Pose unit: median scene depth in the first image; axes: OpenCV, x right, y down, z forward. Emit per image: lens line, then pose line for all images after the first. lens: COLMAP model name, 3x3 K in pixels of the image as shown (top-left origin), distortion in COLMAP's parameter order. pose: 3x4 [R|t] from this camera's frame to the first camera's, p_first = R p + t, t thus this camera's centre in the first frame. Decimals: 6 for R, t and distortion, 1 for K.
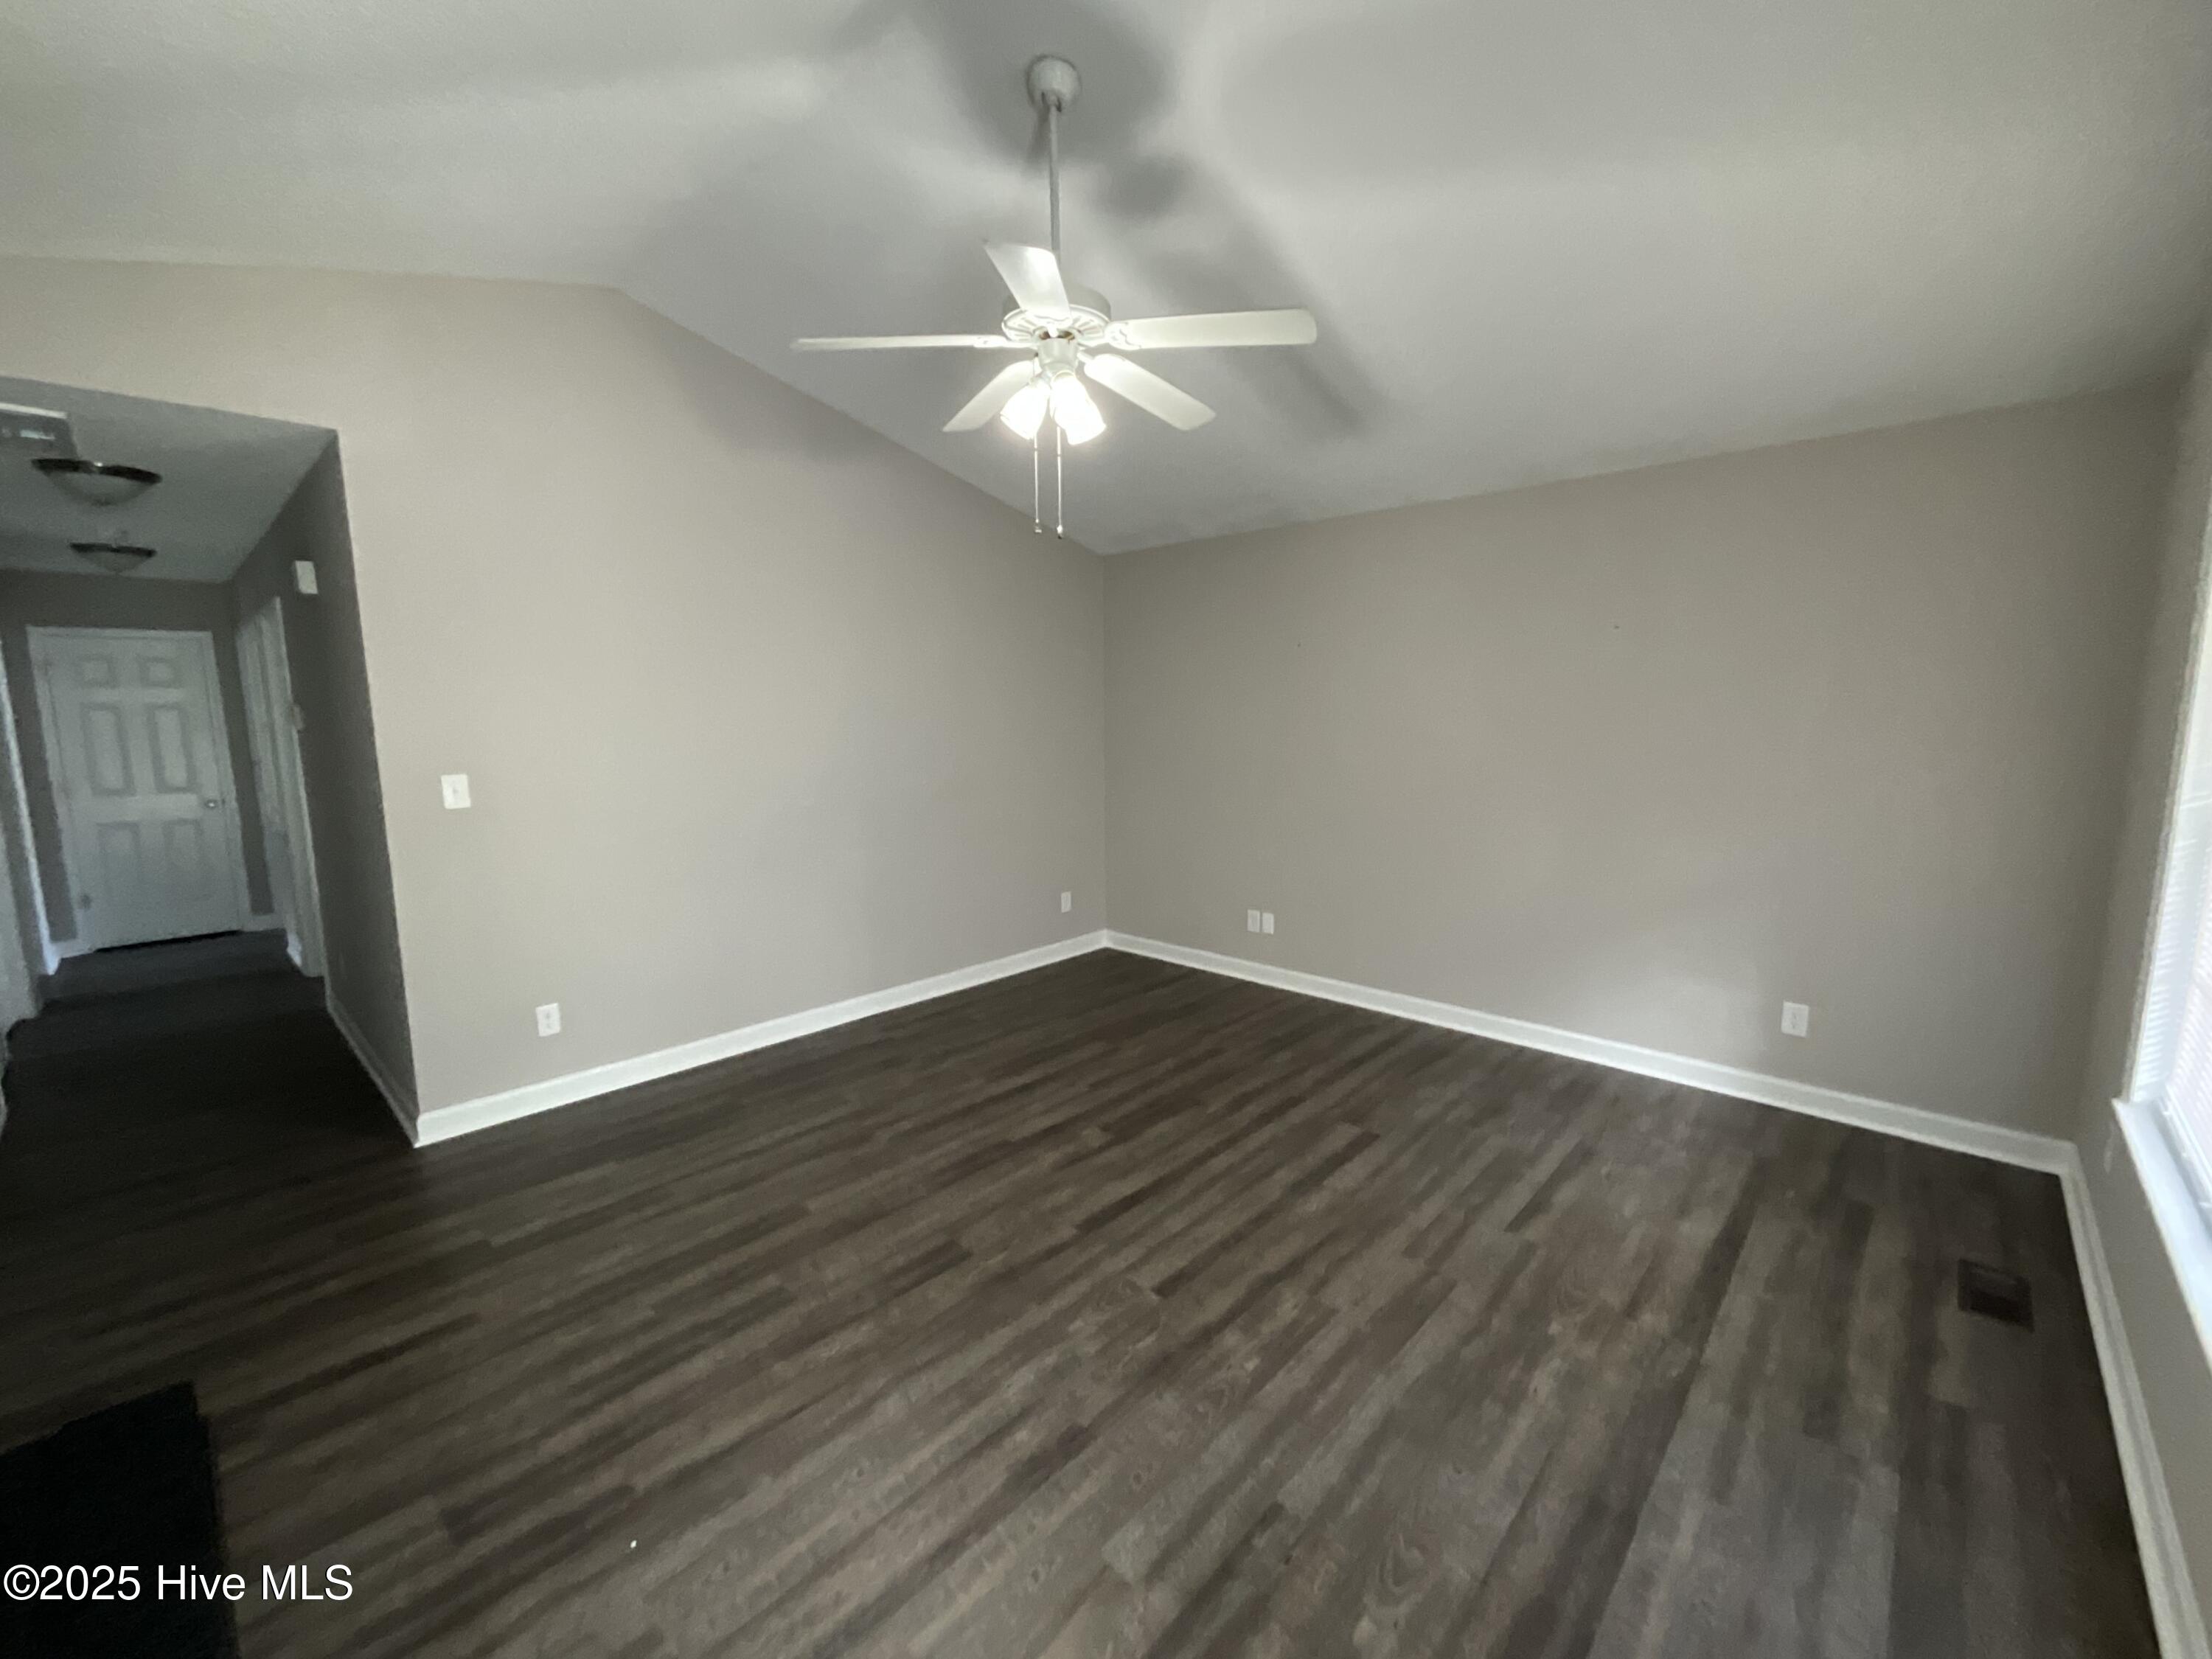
lens RADIAL K [[906.8, 0, 1129.7], [0, 906.8, 828.4], [0, 0, 1]] dist [0.000630, -0.000011]
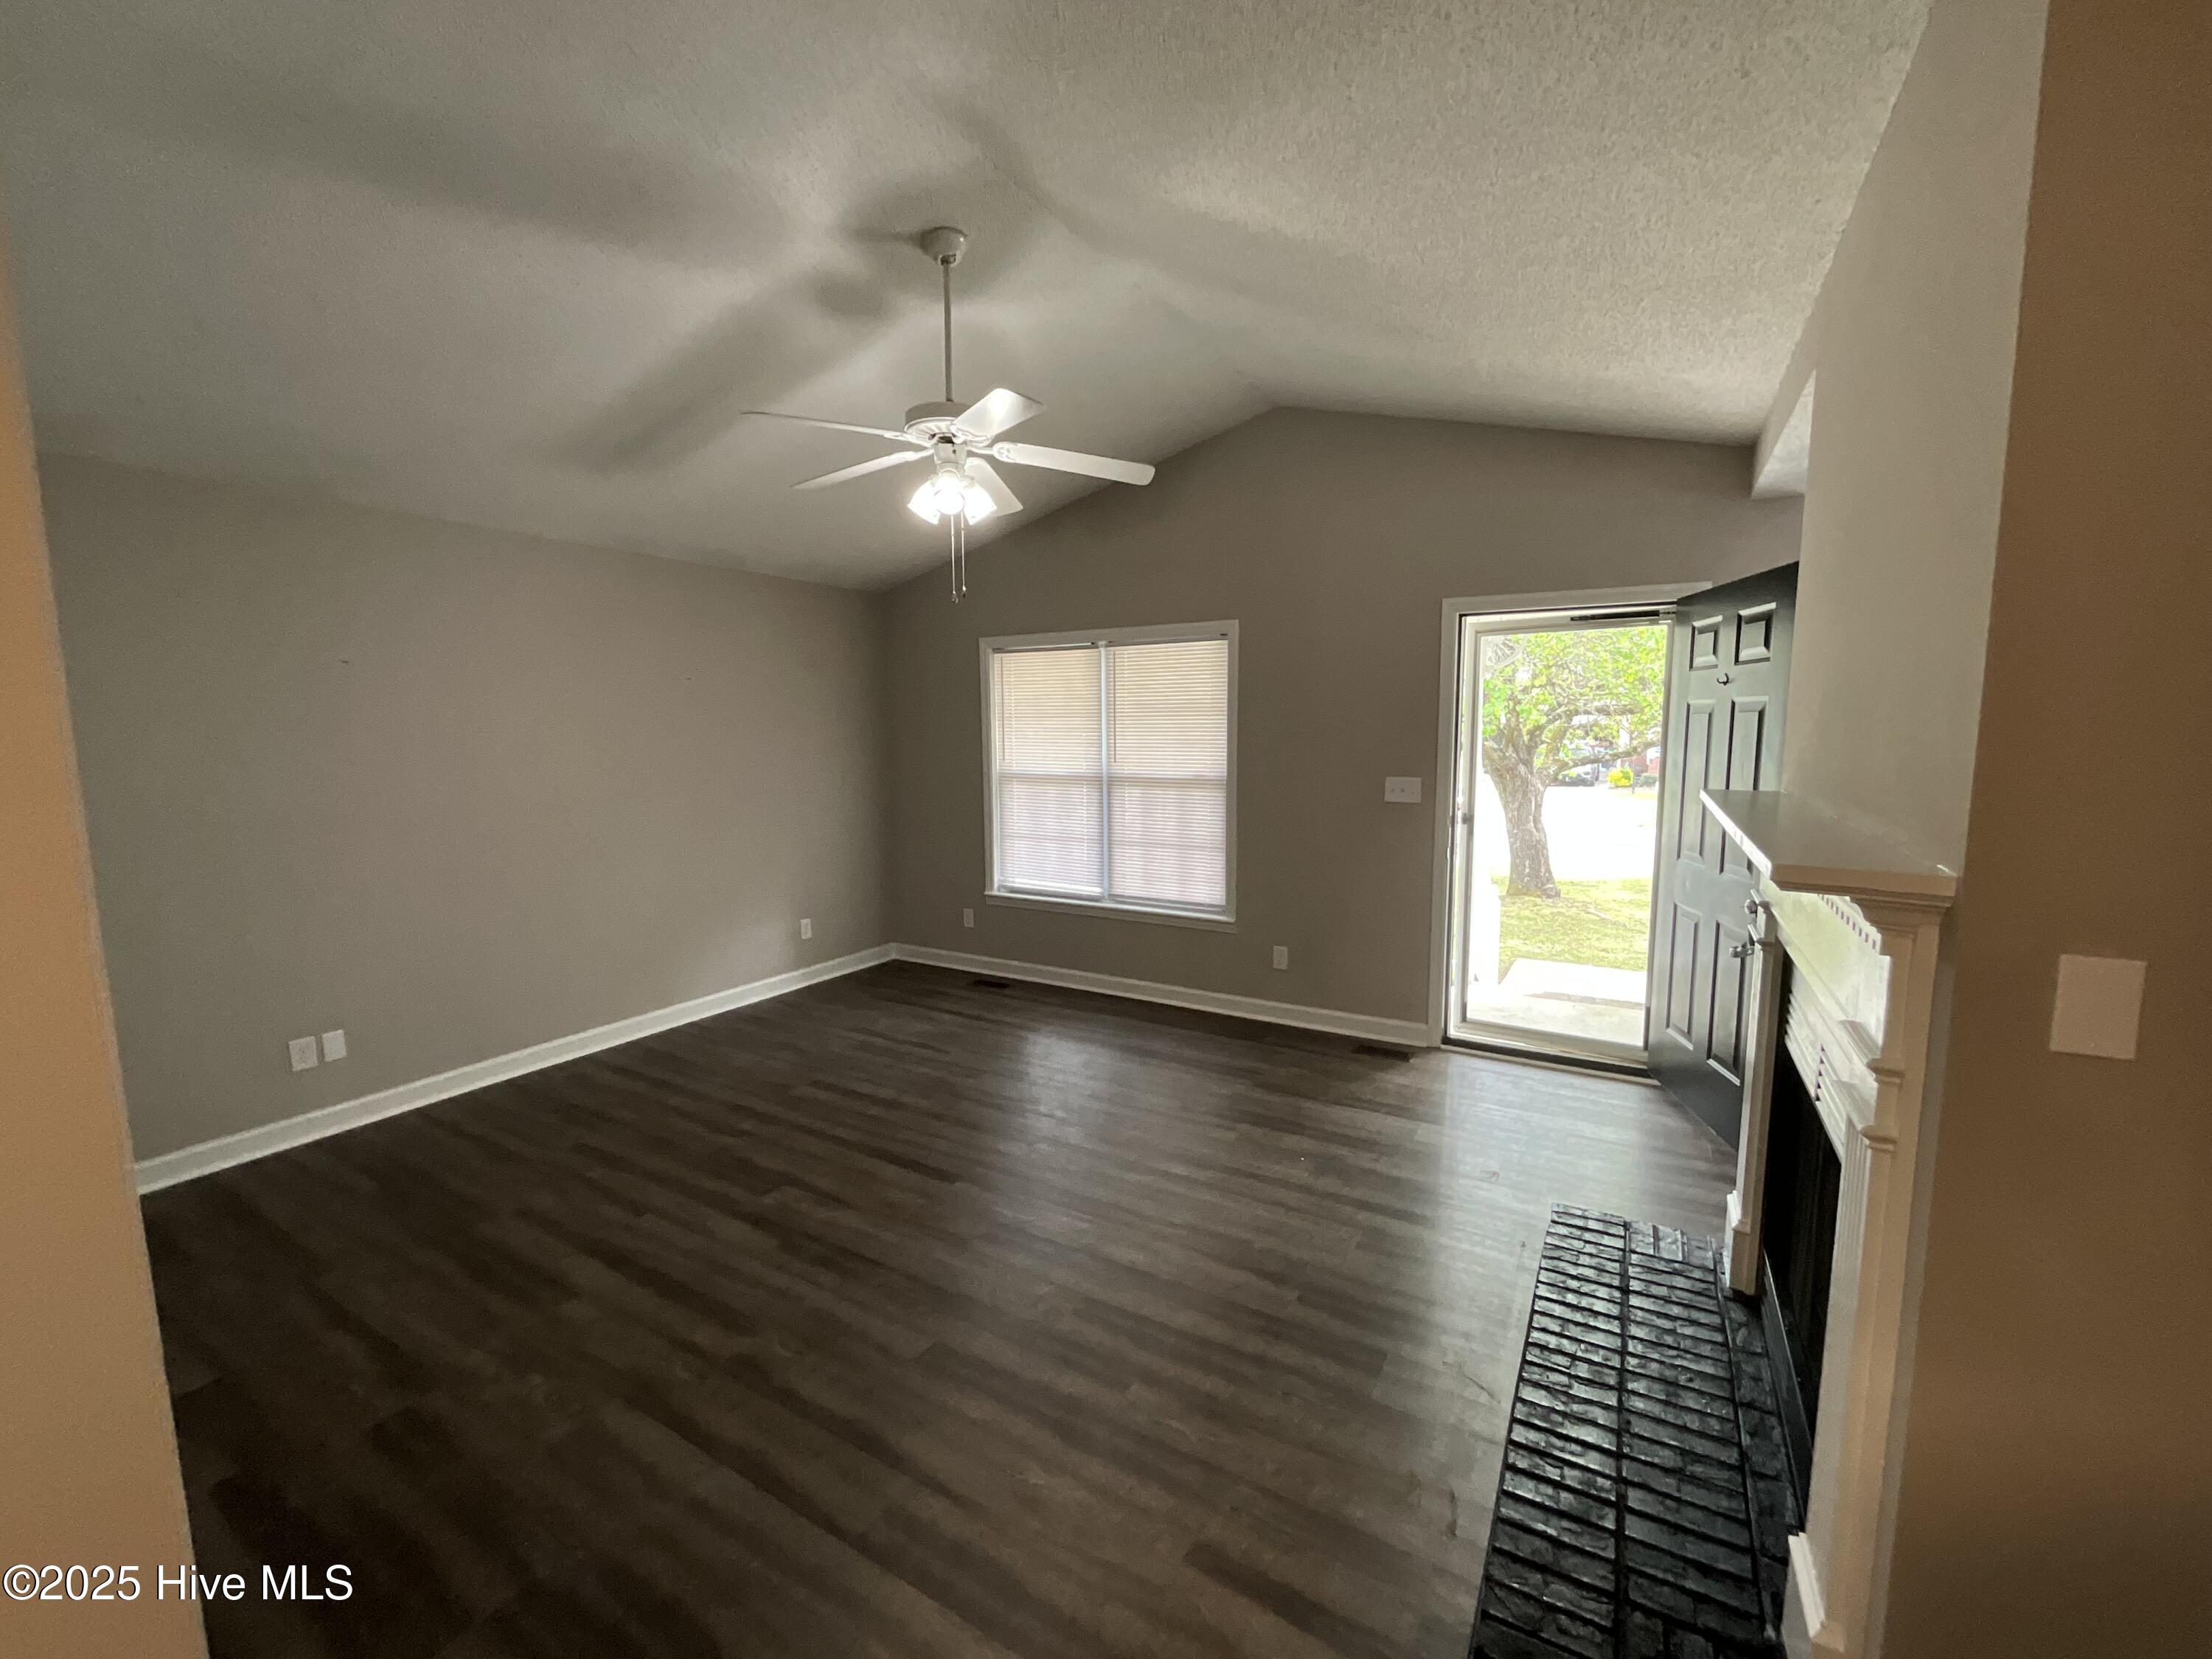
lens RADIAL K [[899.9, 0, 1112.9], [0, 899.9, 830.7], [0, 0, 1]] dist [-0.007172, 0.007969]
pose [[-0.215576, -0.099905, 0.971363, -0.931462], [0.140567, 0.981217, 0.132115, -0.096308], [-0.966317, 0.165023, -0.197484, 0.764007]]
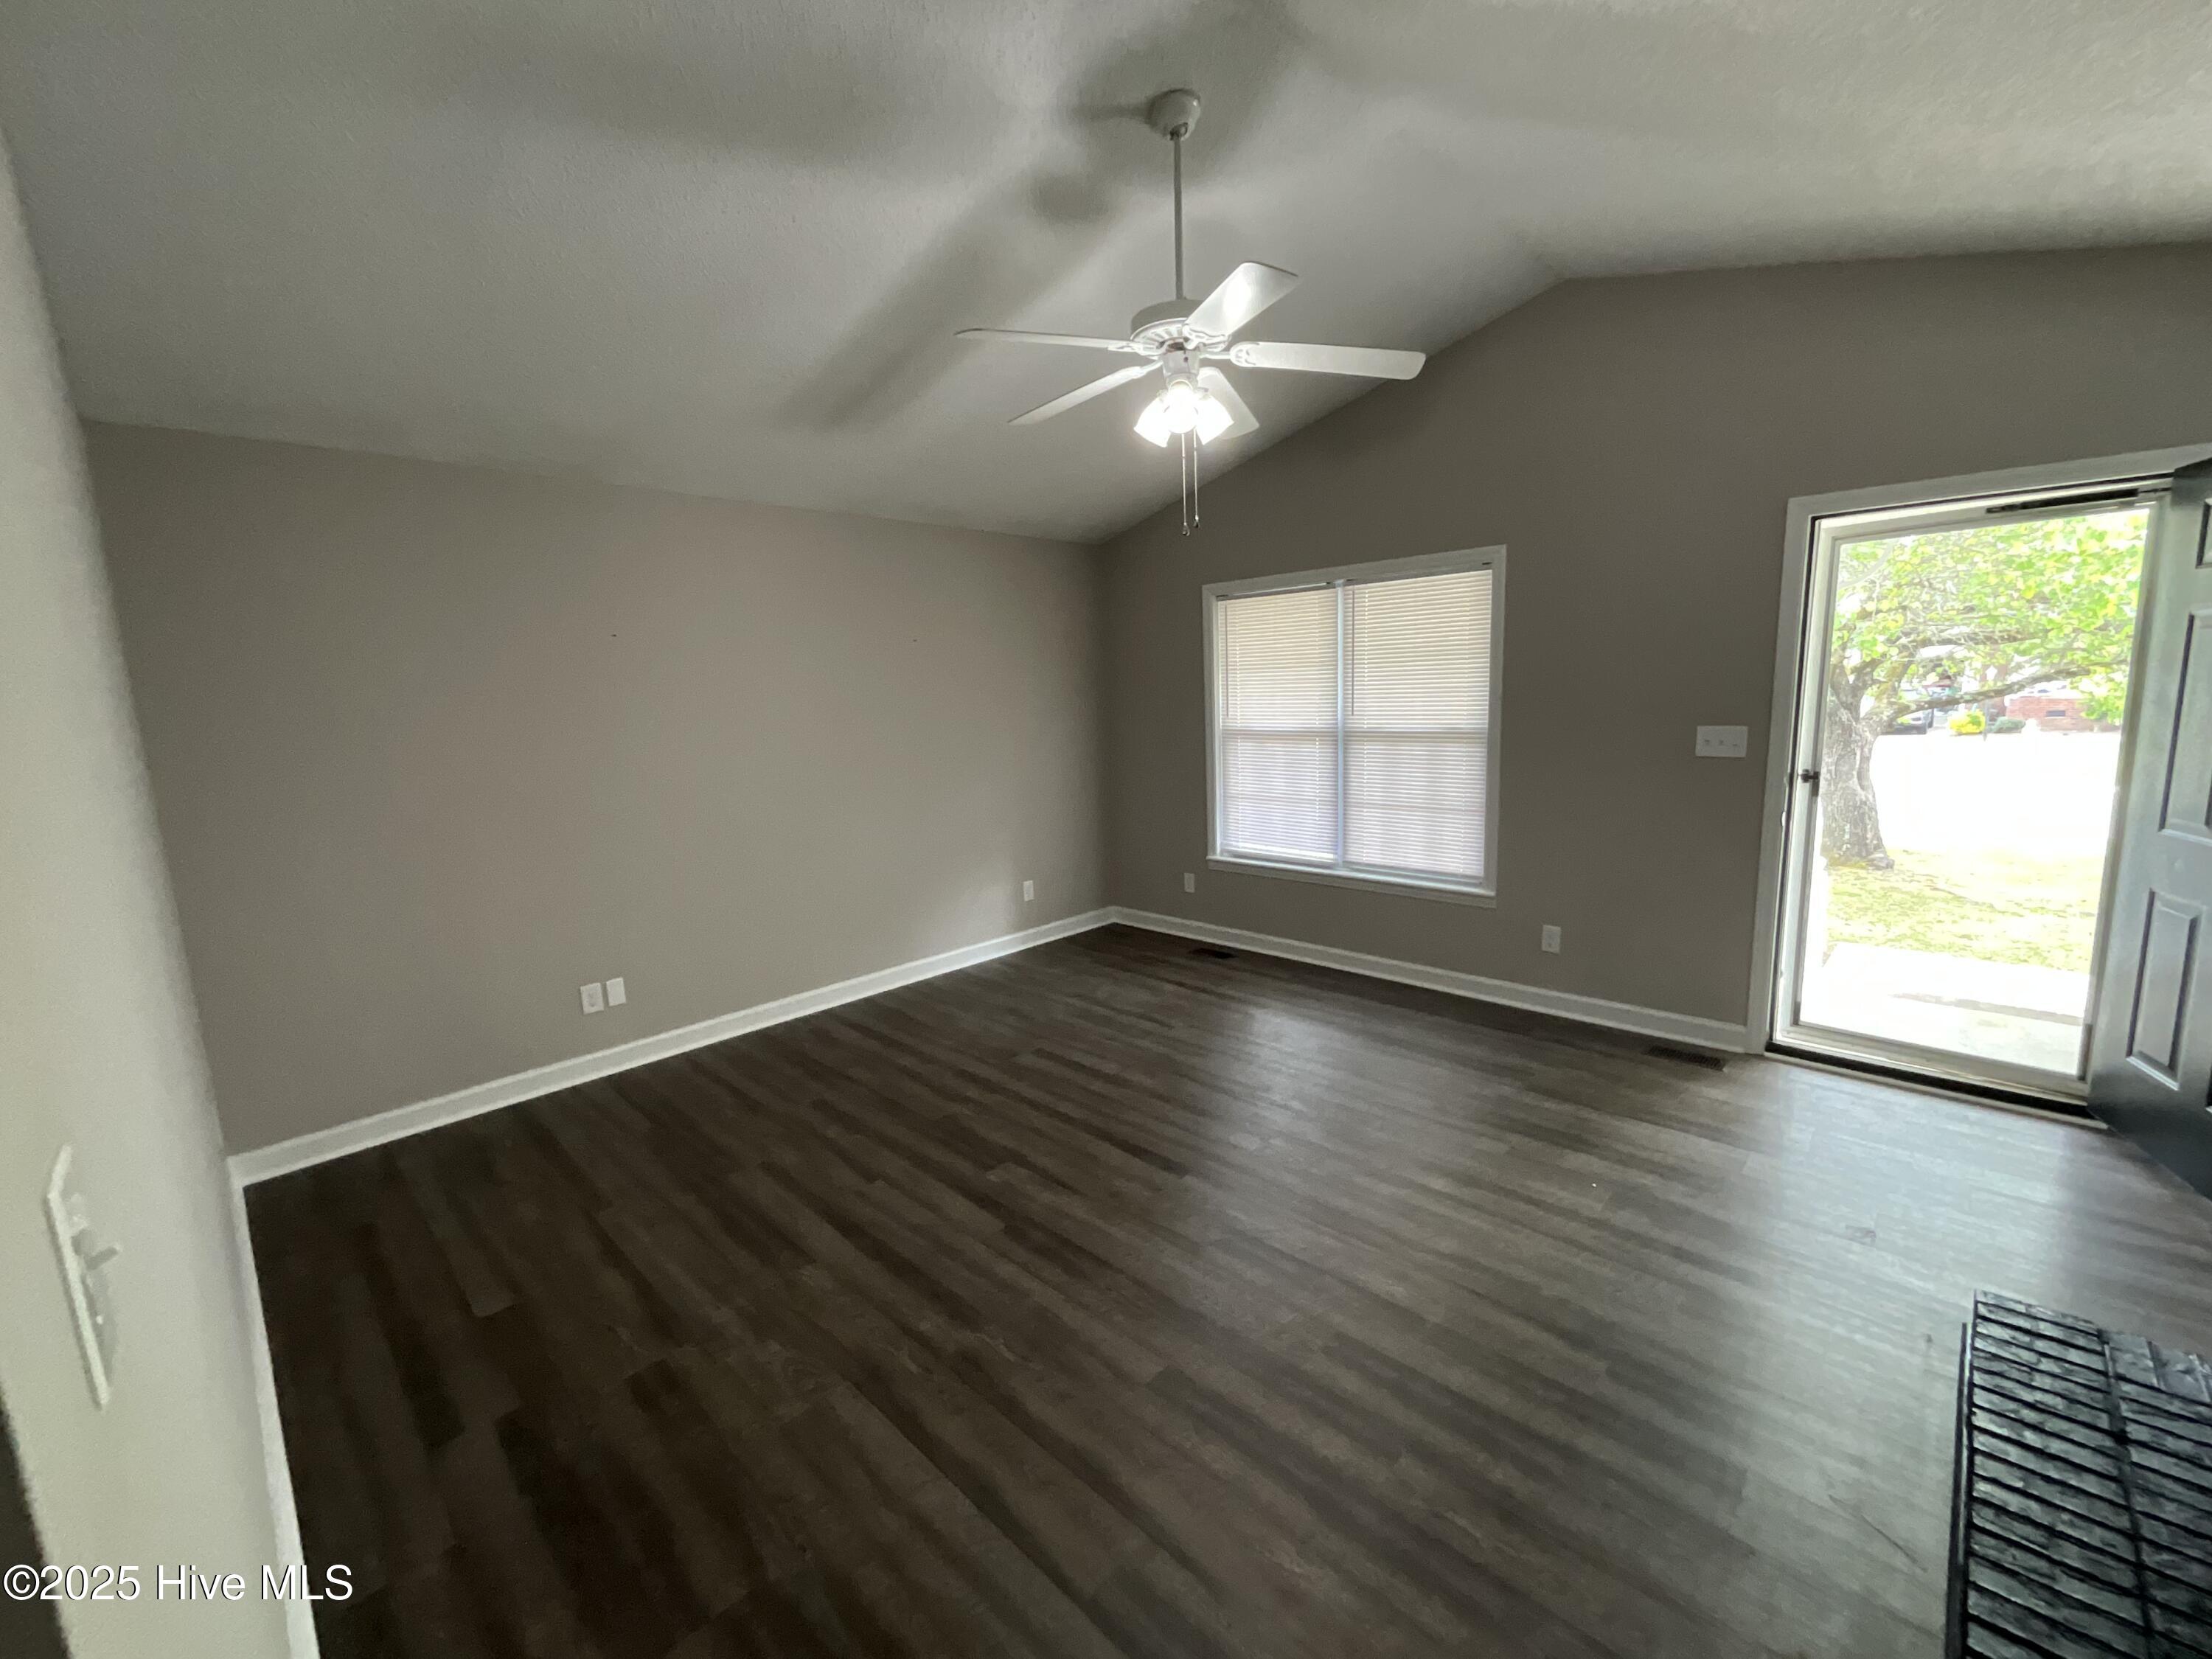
lens RADIAL K [[899.9, 0, 1112.9], [0, 899.9, 830.7], [0, 0, 1]] dist [-0.007172, 0.007969]
pose [[0.014861, -0.145940, 0.989182, -0.832558], [0.169912, 0.975271, 0.141335, -0.092884], [-0.985347, 0.165974, 0.039291, 0.776152]]
